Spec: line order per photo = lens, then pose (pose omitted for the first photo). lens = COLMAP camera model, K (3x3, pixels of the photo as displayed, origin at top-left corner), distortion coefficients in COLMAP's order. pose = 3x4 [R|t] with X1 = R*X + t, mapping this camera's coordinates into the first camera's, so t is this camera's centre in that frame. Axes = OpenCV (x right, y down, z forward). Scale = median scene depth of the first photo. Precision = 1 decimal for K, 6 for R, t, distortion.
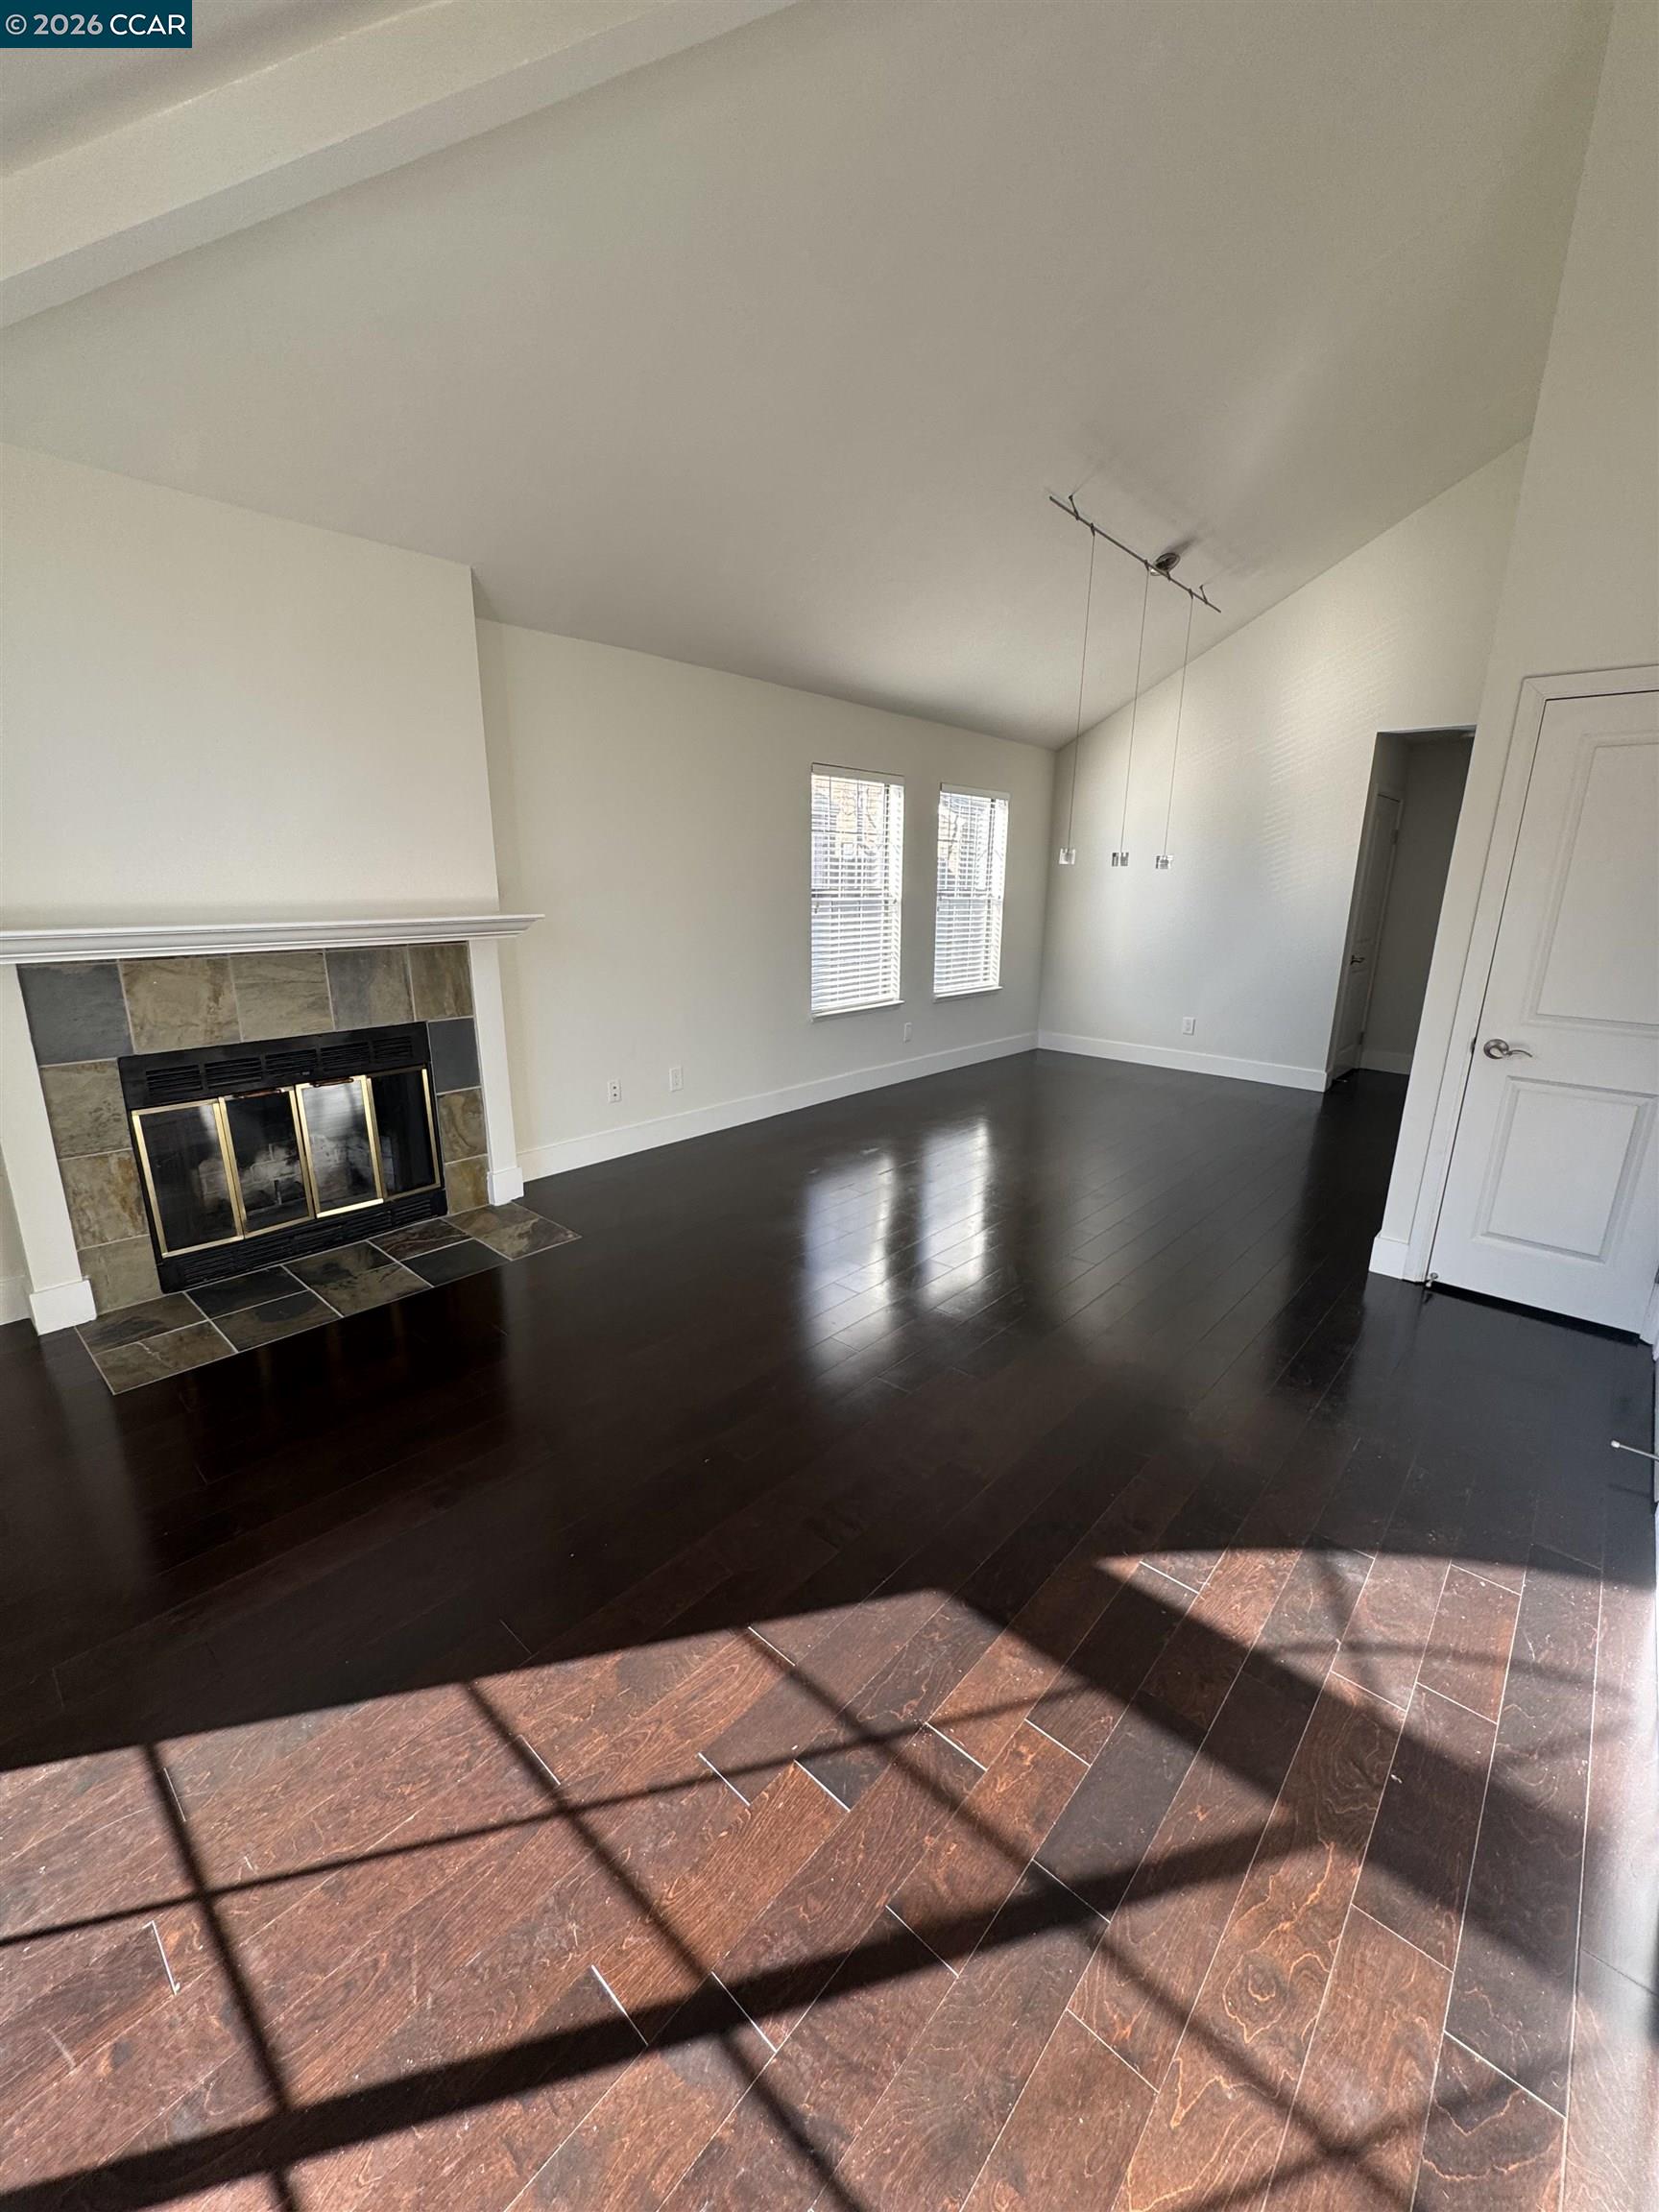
lens RADIAL K [[883.1, 0, 829.5], [0, 883.1, 1106.0], [0, 0, 1]] dist [-0.000968, -0.000030]
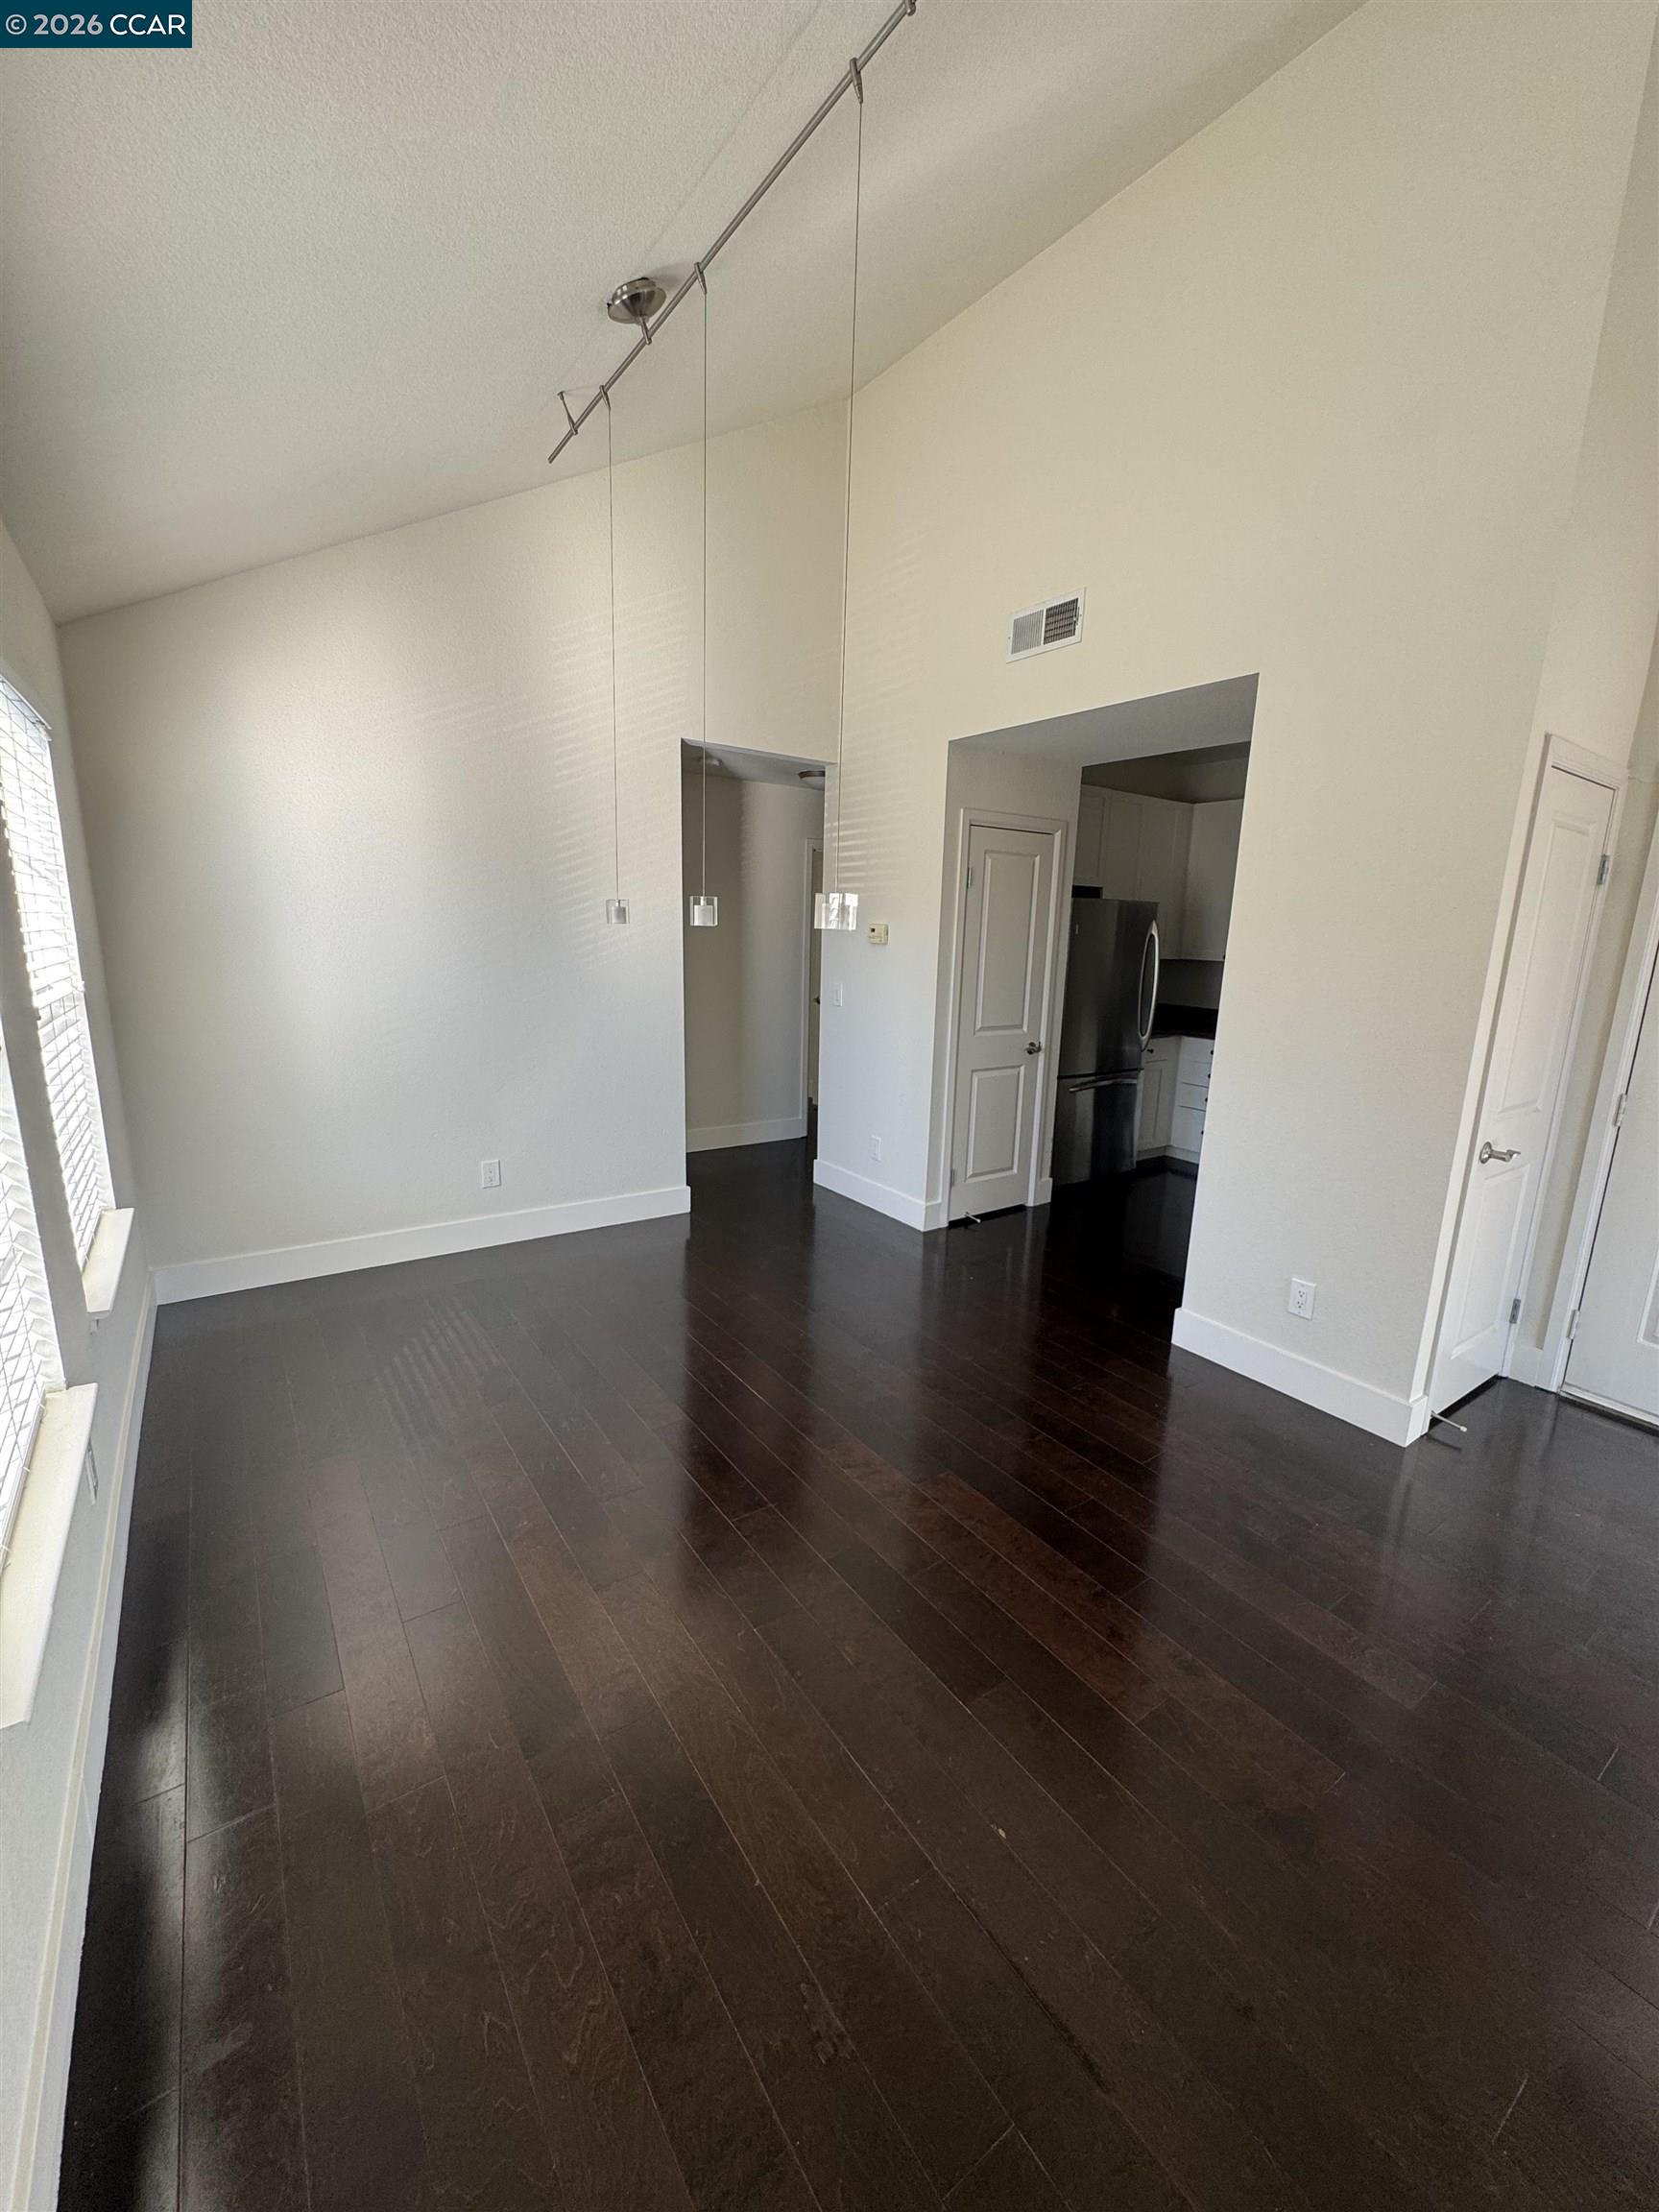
lens RADIAL K [[883.1, 0, 829.5], [0, 883.1, 1106.0], [0, 0, 1]] dist [-0.000968, -0.000030]
pose [[0.235445, -0.204124, 0.950210, -0.101262], [0.229373, 0.961747, 0.149768, -0.186327], [-0.944433, 0.182690, 0.273259, 0.658362]]
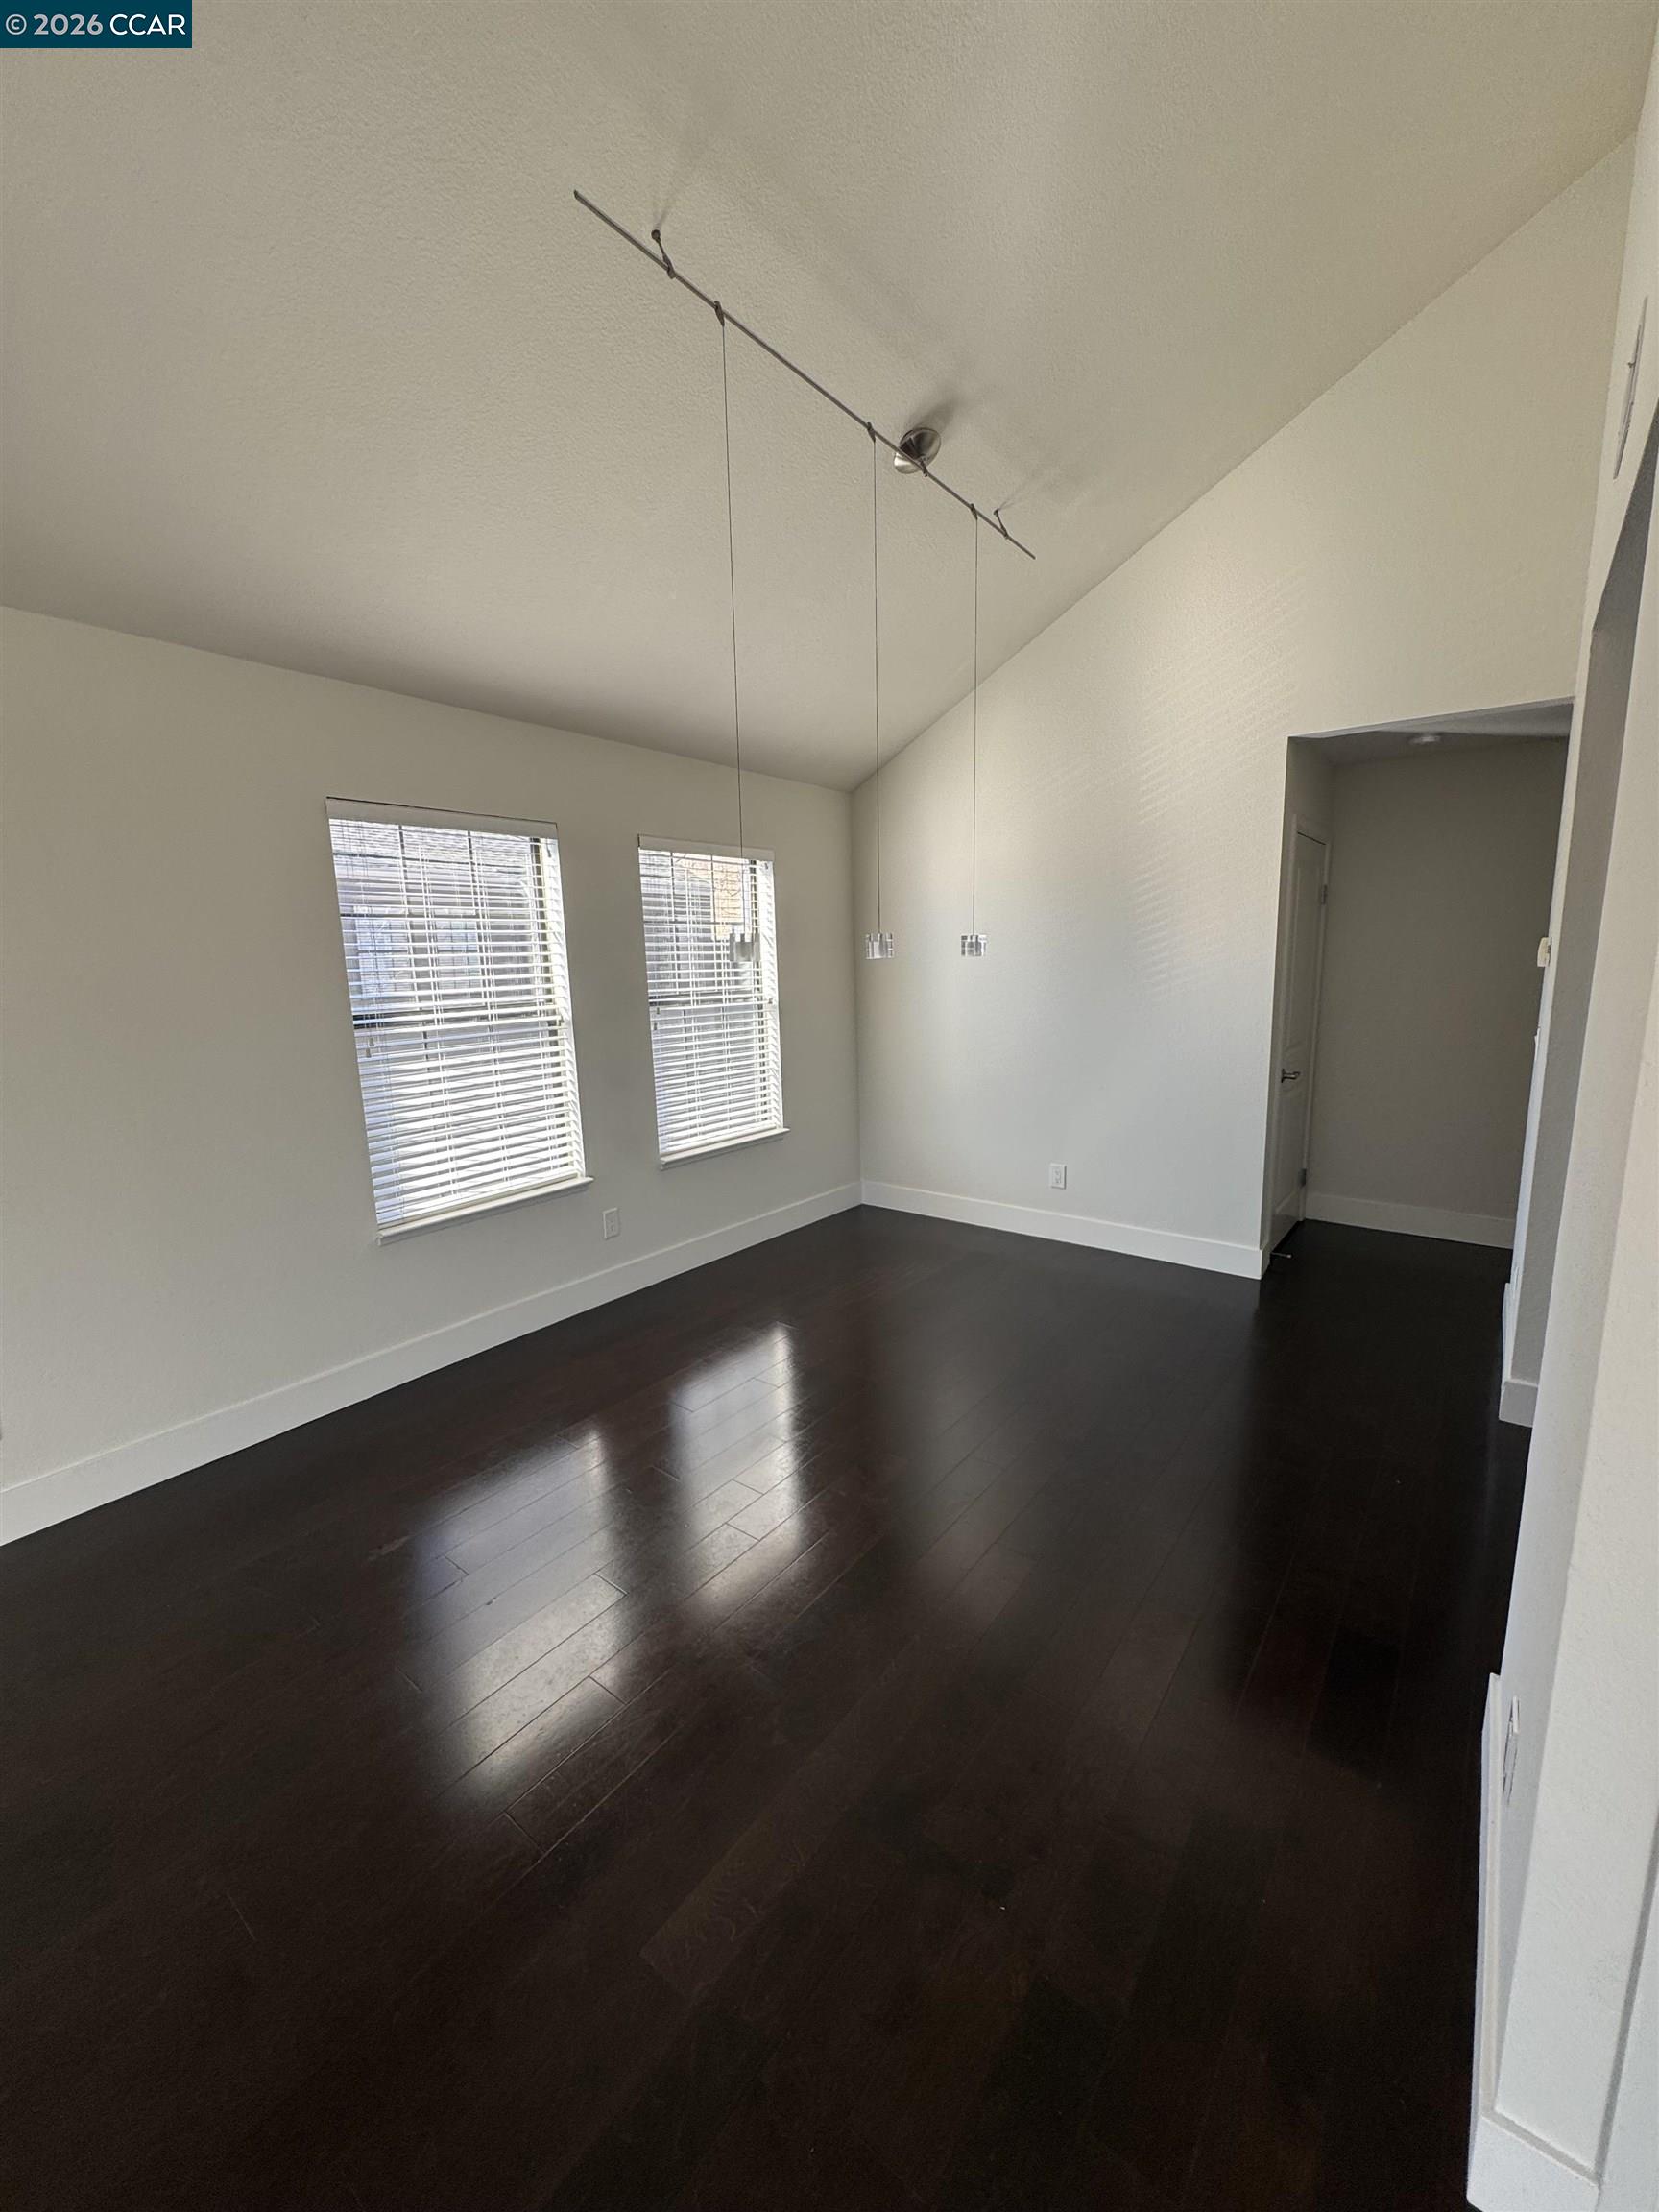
lens RADIAL K [[895.6, 0, 821.7], [0, 895.6, 1117.7], [0, 0, 1]] dist [0.000589, 0.000073]
pose [[0.996989, -0.049176, 0.059949, 0.203706], [0.053705, 0.995627, -0.076435, -0.101788], [-0.055928, 0.079424, 0.995271, 0.350317]]
